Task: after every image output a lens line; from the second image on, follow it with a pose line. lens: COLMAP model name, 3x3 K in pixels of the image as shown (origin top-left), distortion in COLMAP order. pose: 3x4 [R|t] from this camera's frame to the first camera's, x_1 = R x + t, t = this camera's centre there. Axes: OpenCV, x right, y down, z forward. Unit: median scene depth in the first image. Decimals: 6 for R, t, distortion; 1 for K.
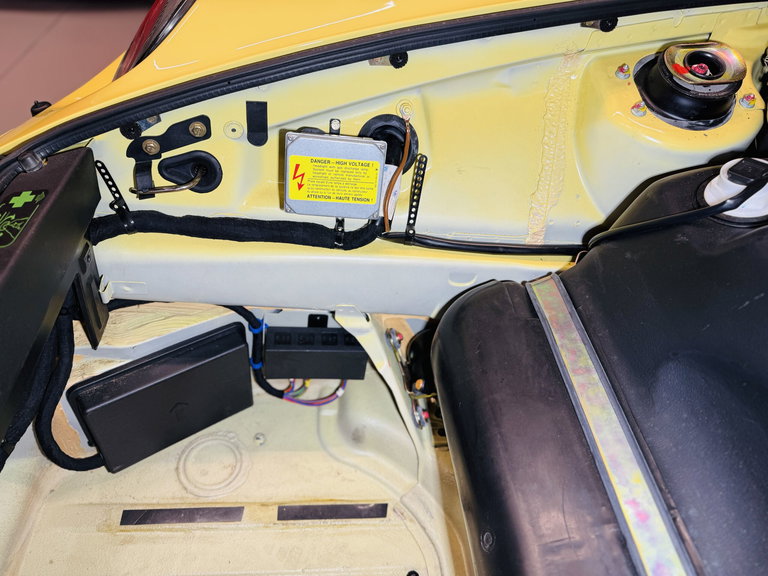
lens RADIAL K [[536.3, 0, 386.6], [0, 536.3, 291.1], [0, 0, 1]] dist [0.016940, -0.035142]
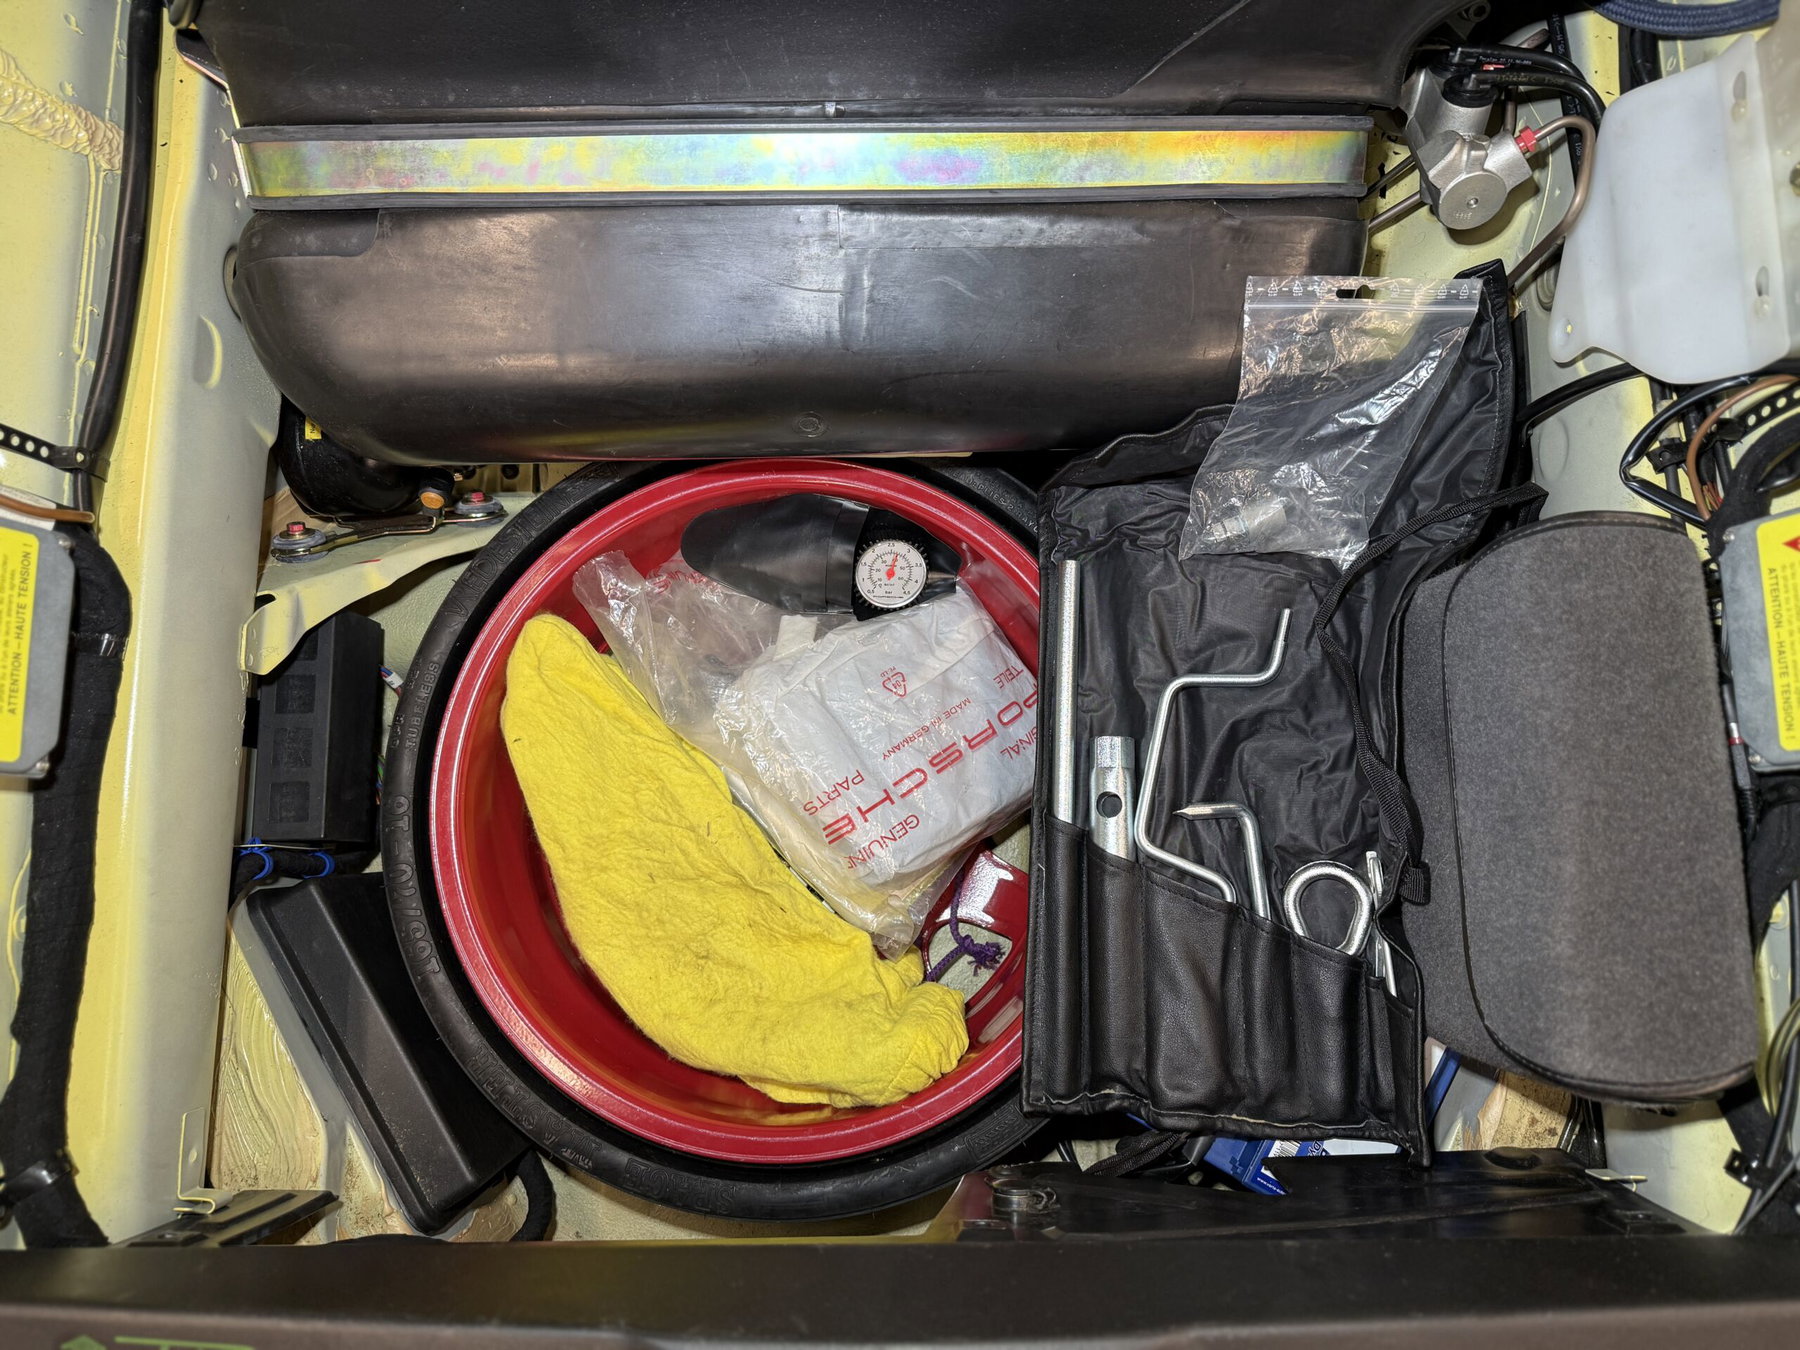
lens RADIAL K [[1257.1, 0, 911.7], [0, 1257.1, 670.6], [0, 0, 1]] dist [0.016940, -0.035142]
pose [[0.074998, -0.997087, 0.013899, -0.067996], [0.701177, 0.062641, 0.710230, -0.293730], [-0.709032, -0.043520, 0.703832, -0.062808]]
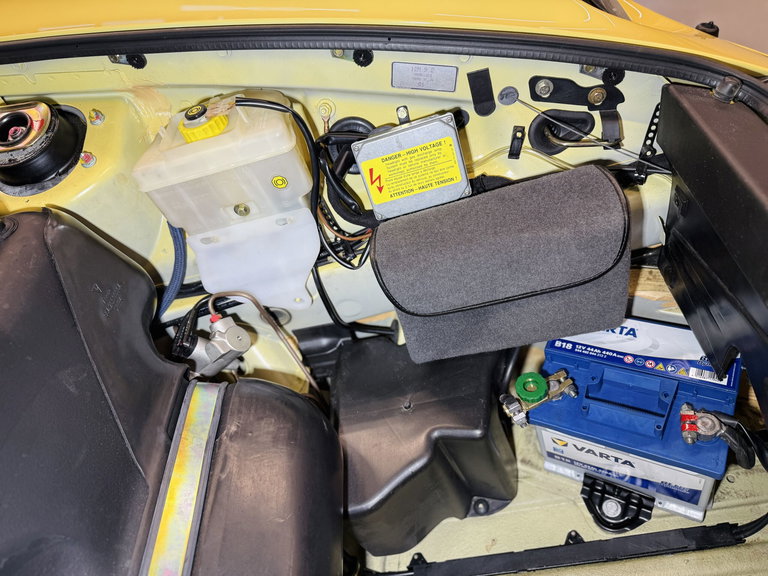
lens RADIAL K [[536.3, 0, 392.0], [0, 536.3, 287.8], [0, 0, 1]] dist [0.016940, -0.035142]
pose [[-0.987840, 0.069201, 0.139227, -0.061681], [0.135361, -0.057750, 0.989112, -0.210714], [0.076488, 0.995930, 0.047680, 0.199079]]
